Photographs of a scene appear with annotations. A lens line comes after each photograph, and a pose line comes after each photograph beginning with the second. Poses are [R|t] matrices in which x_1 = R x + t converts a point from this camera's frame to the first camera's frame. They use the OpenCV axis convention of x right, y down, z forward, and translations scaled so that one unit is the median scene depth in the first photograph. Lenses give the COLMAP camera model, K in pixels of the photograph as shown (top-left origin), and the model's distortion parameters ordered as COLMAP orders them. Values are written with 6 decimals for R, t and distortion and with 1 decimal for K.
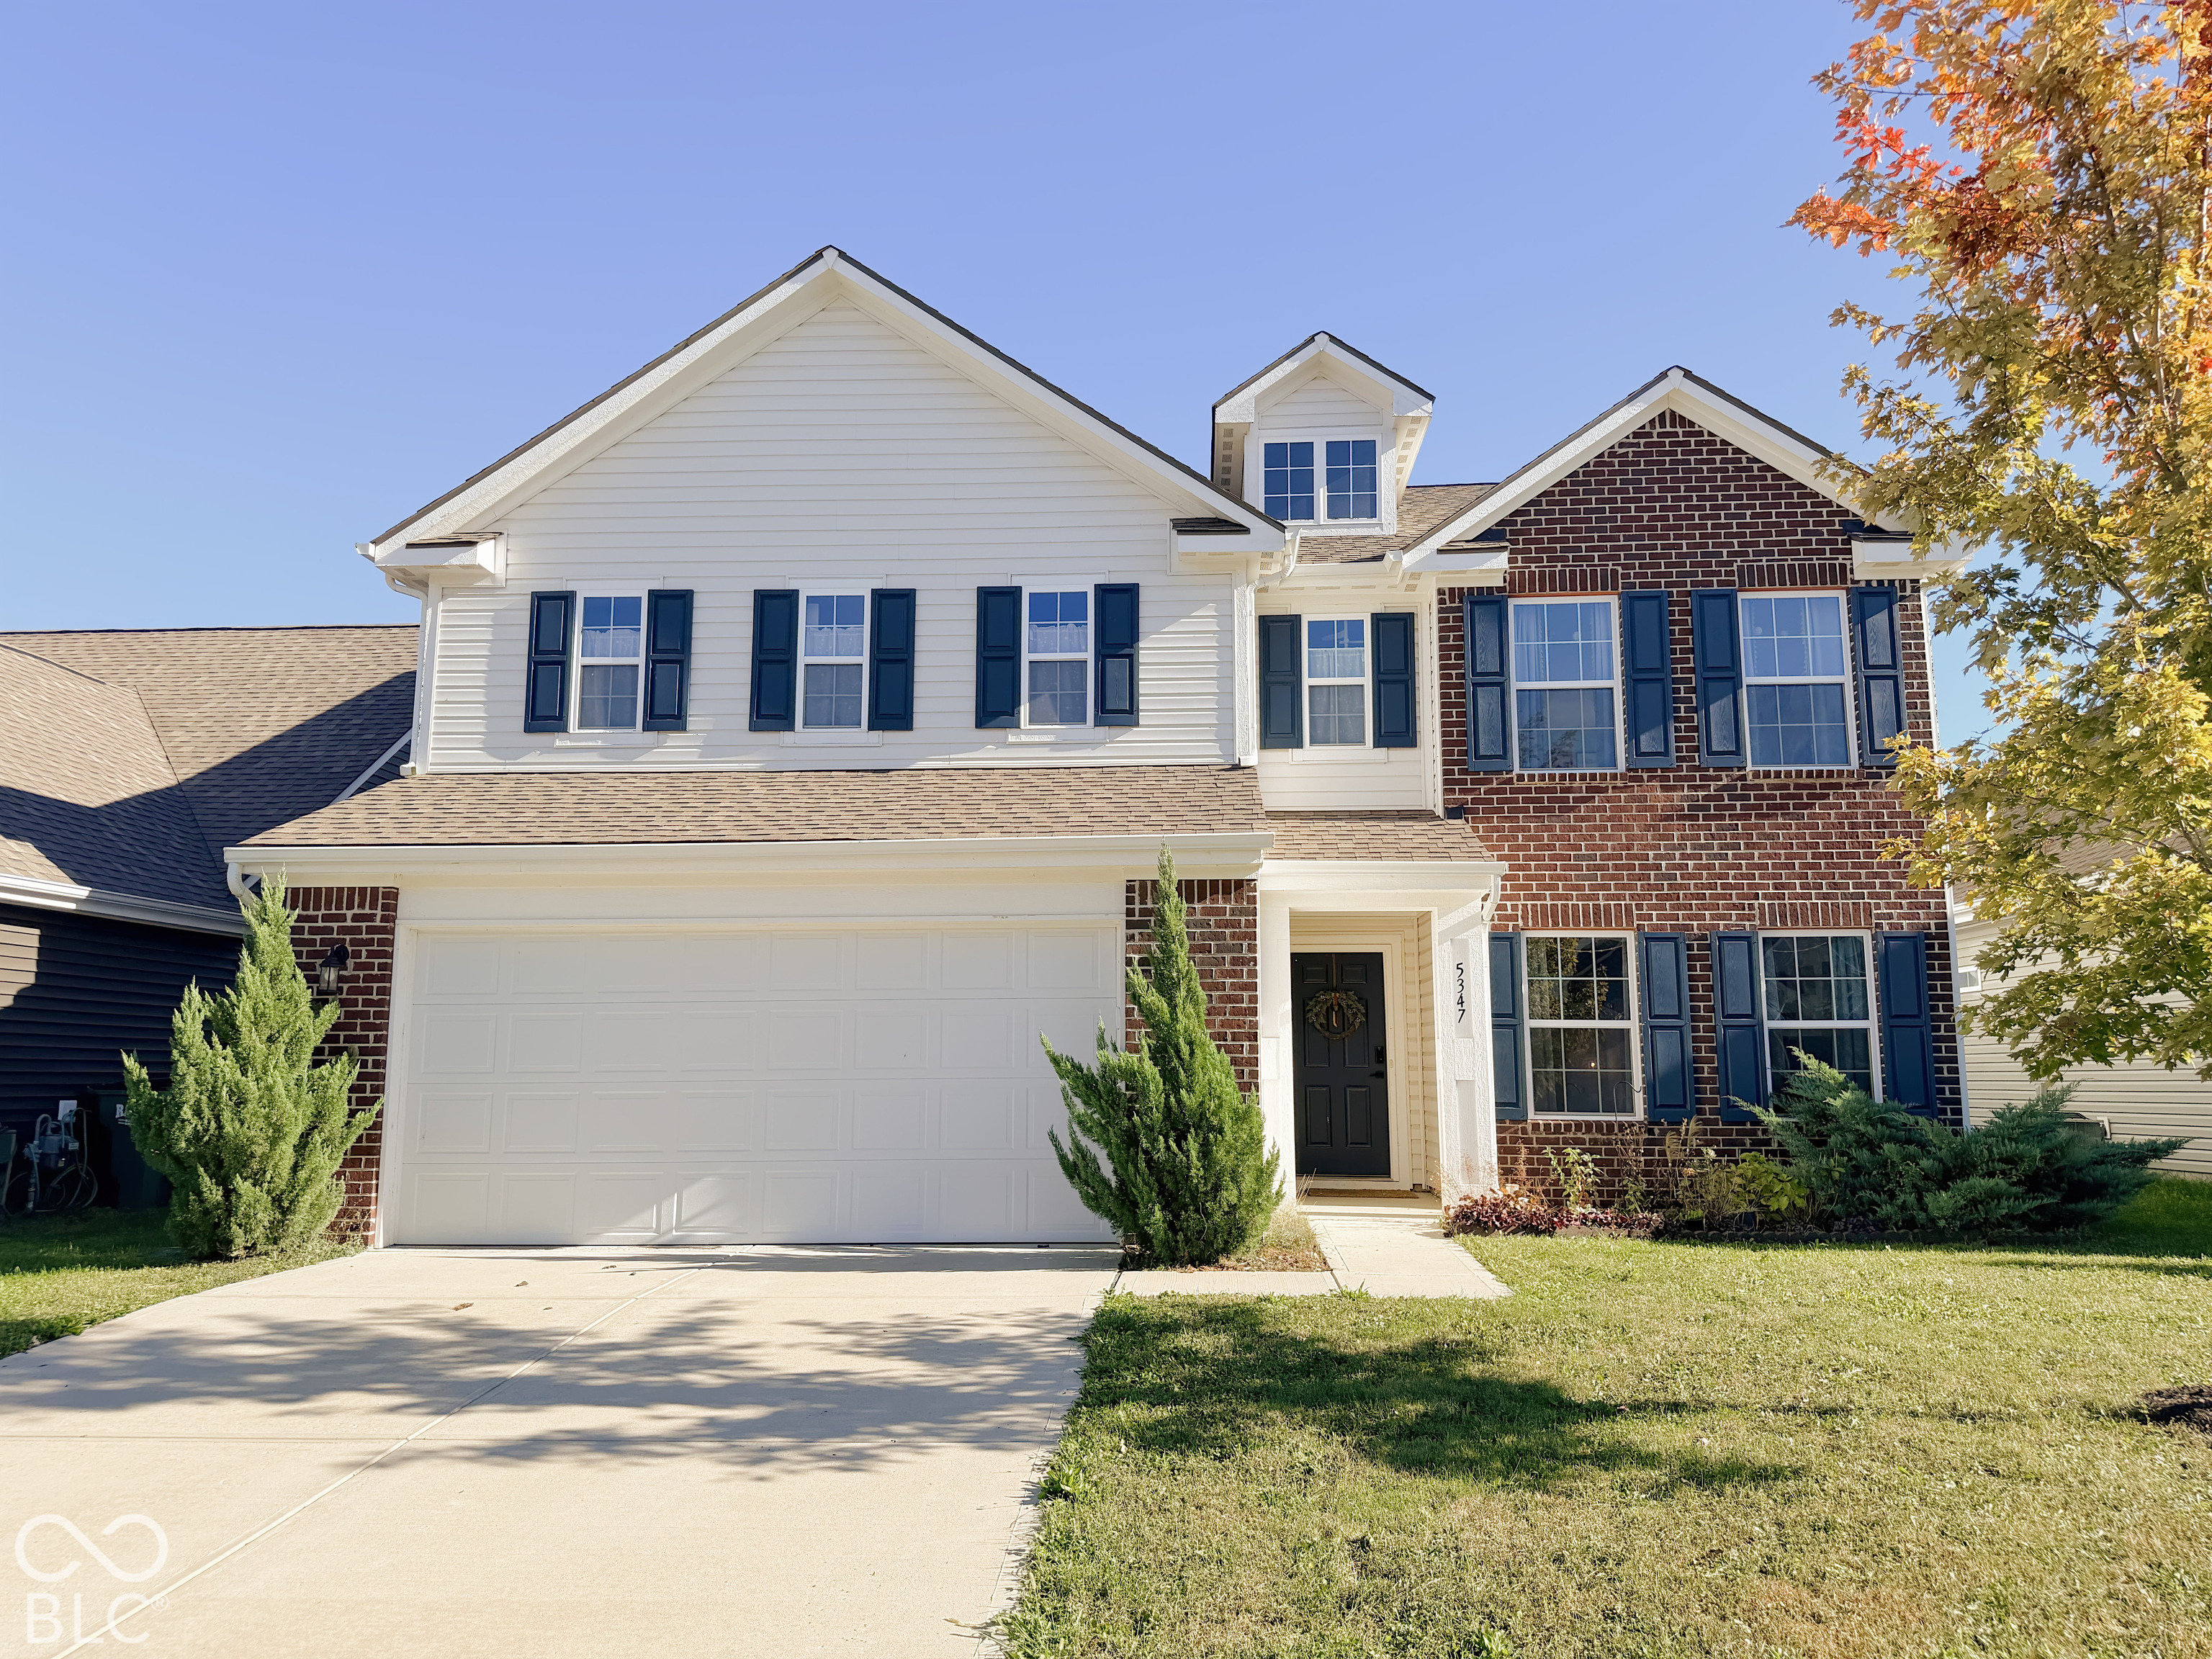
lens RADIAL K [[1546.3, 0, 1116.2], [0, 1546.3, 879.9], [0, 0, 1]] dist [0.070199, -0.020469]
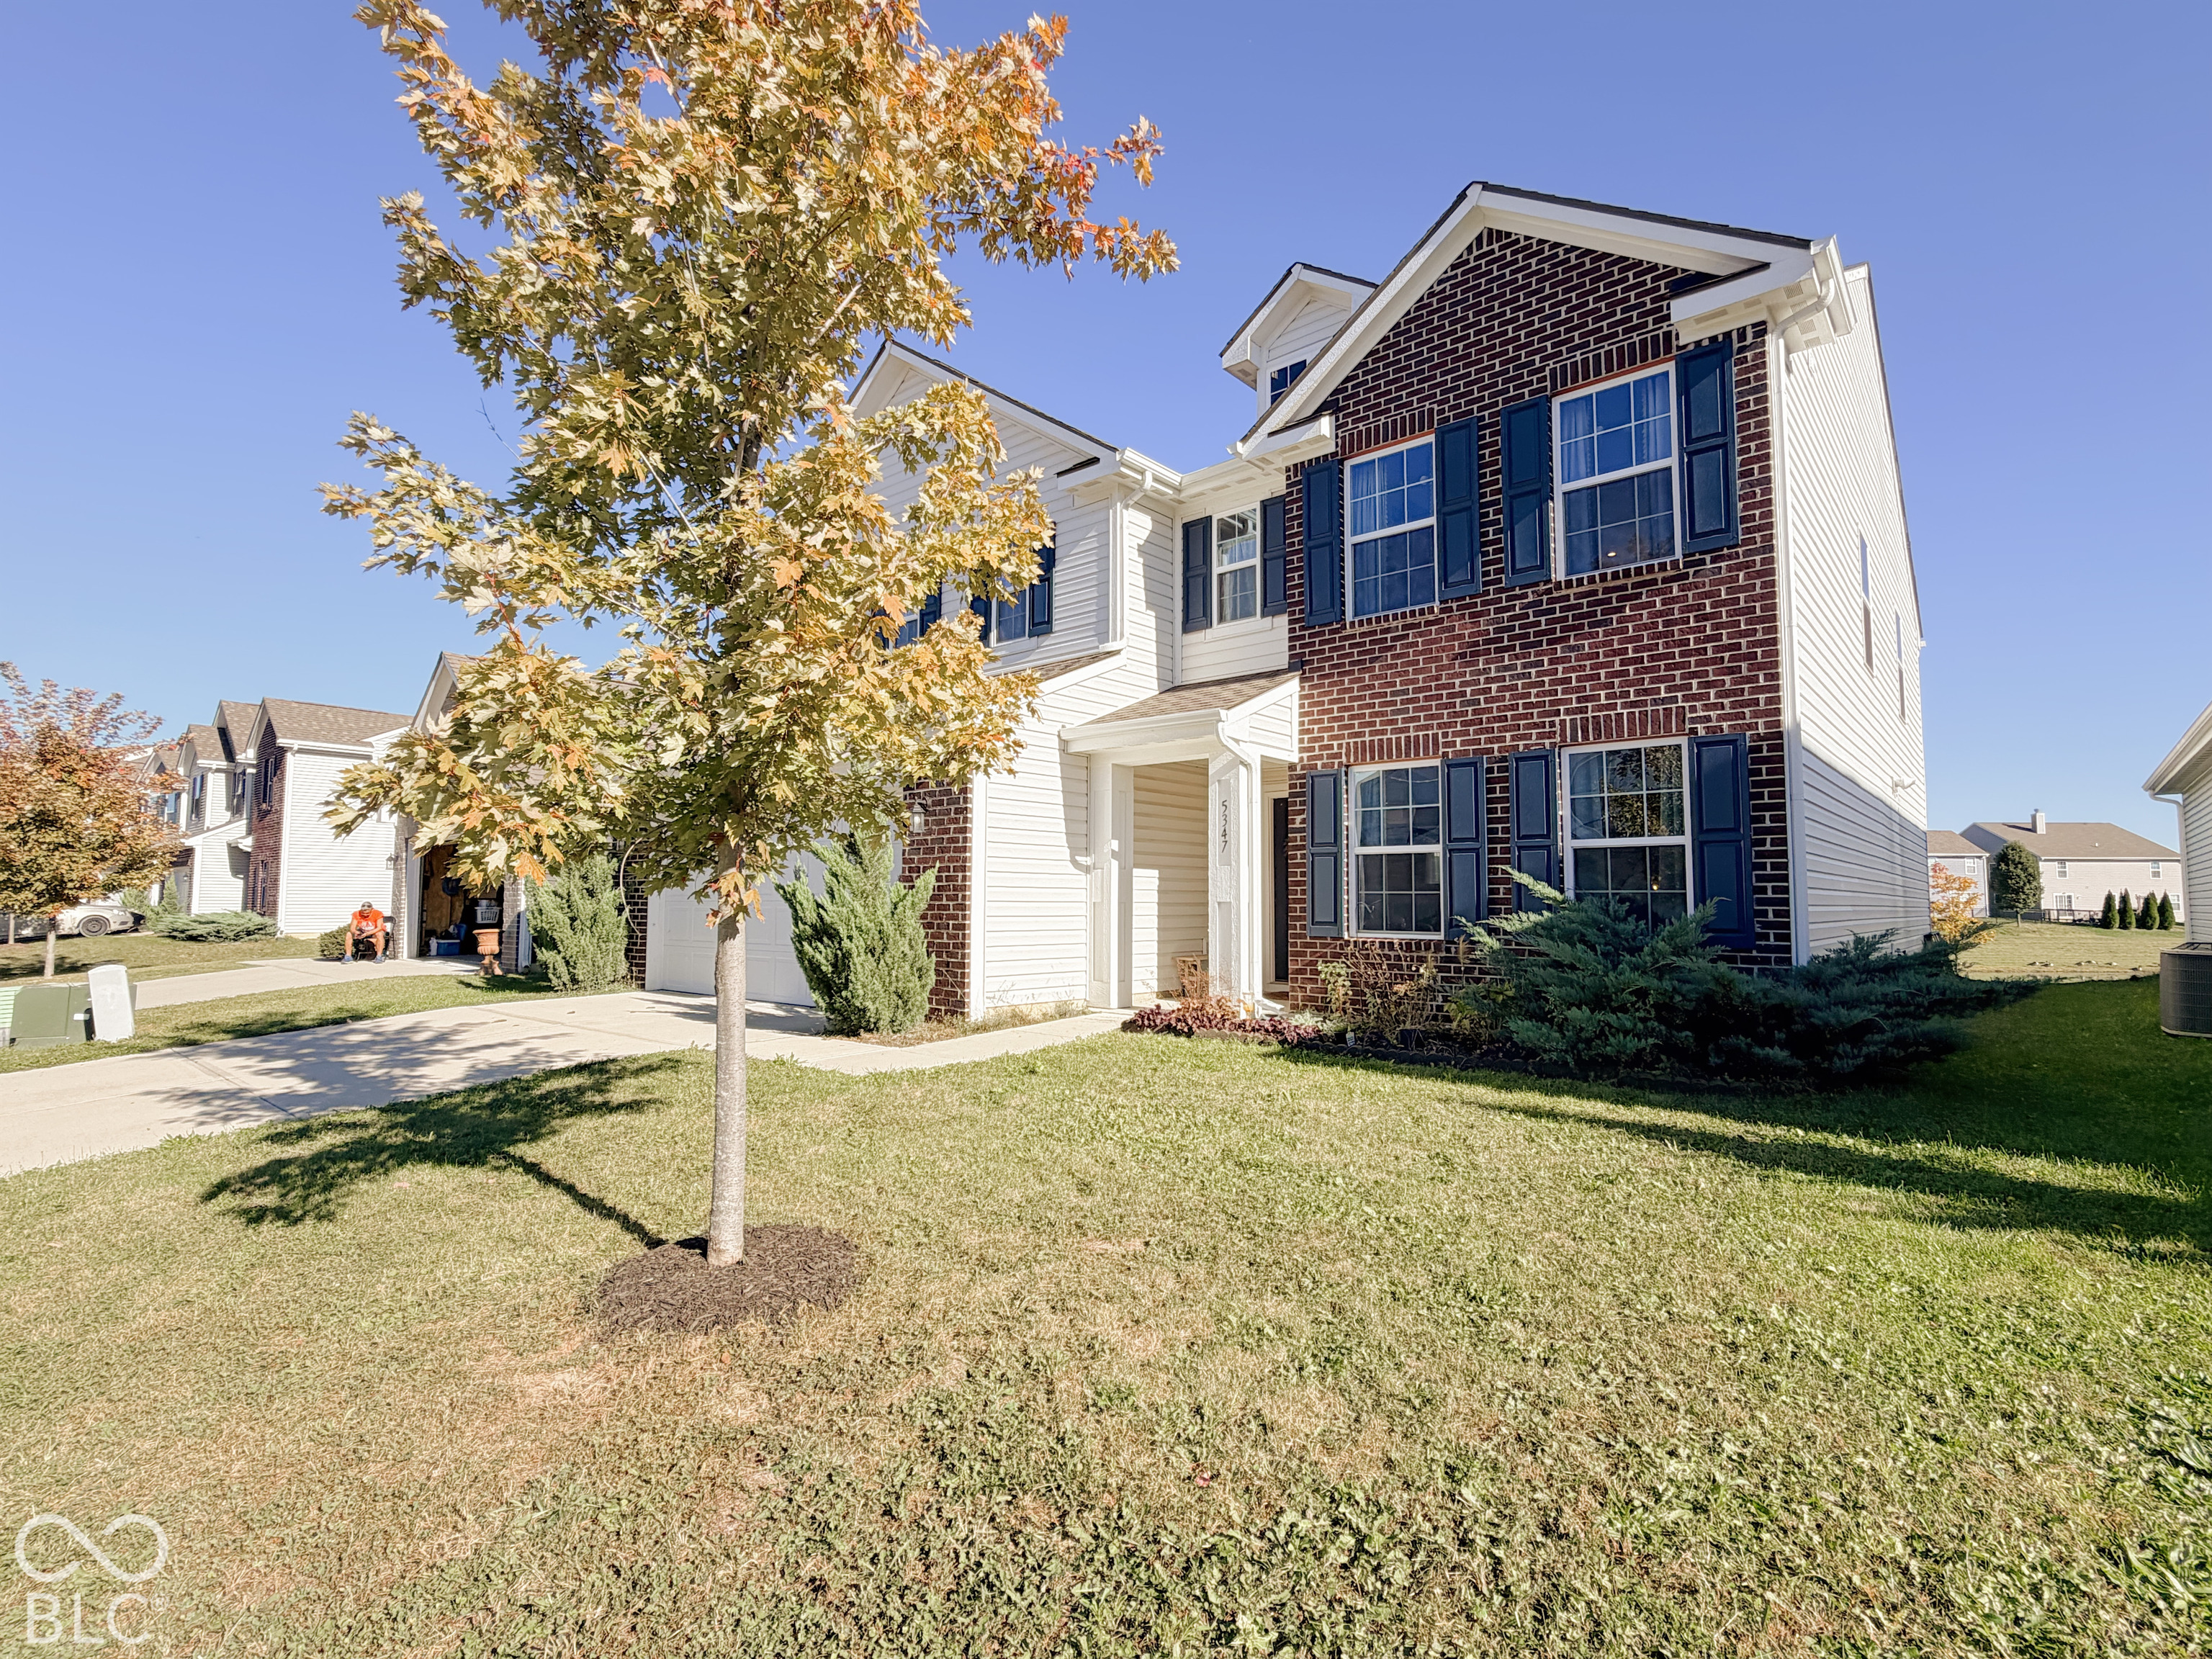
lens RADIAL K [[1044.5, 0, 1103.5], [0, 1044.5, 843.3], [0, 0, 1]] dist [0.003369, 0.003315]
pose [[0.788149, -0.031377, -0.614684, 0.577955], [0.078067, 0.995730, 0.049270, 0.036918], [0.610513, -0.086818, 0.787233, 0.309261]]
